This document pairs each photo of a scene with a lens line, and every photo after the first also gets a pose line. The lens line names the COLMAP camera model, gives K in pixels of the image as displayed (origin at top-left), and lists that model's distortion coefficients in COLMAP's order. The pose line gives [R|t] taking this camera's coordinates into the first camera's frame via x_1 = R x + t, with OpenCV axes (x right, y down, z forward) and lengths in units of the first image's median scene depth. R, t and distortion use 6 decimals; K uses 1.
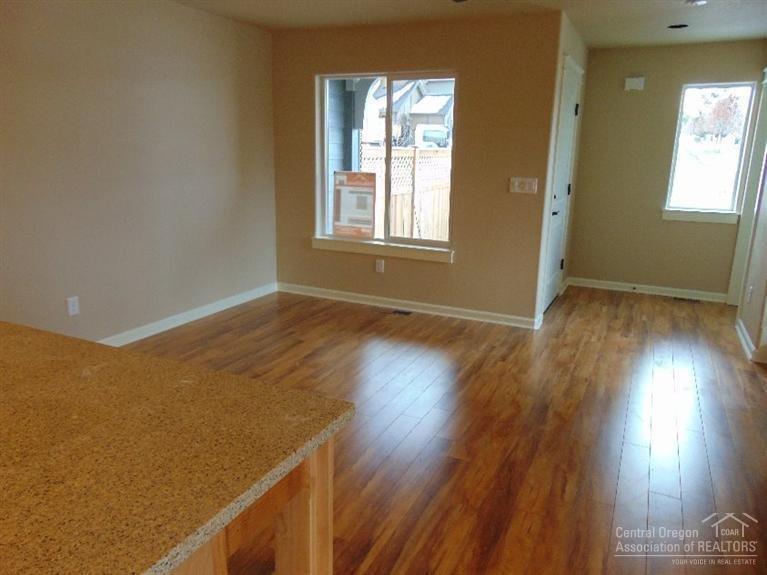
lens RADIAL K [[571.2, 0, 383.0], [0, 571.2, 286.5], [0, 0, 1]] dist [-0.010153, 0.036802]
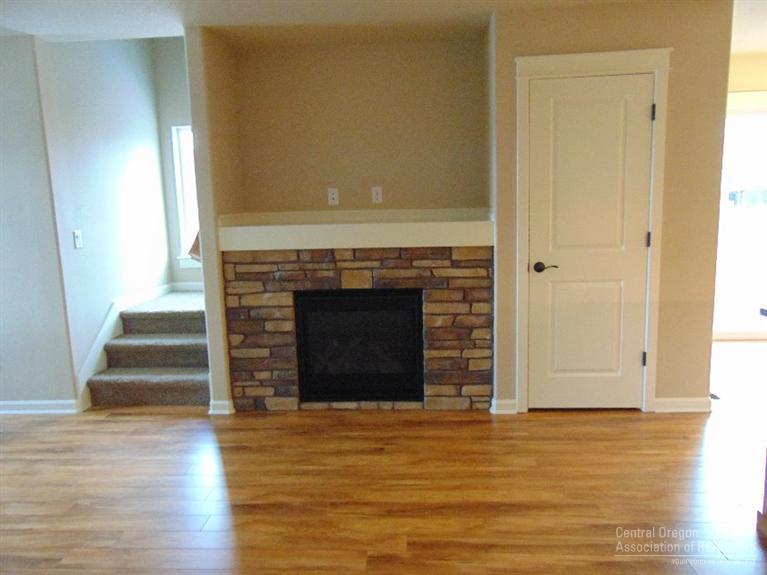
lens RADIAL K [[571.2, 0, 382.7], [0, 571.2, 288.3], [0, 0, 1]] dist [-0.010153, 0.036802]
pose [[-0.389813, -0.145204, 0.909374, -0.463793], [0.254686, 0.931975, 0.257987, -0.219890], [-0.884975, 0.332171, -0.326314, 1.028727]]
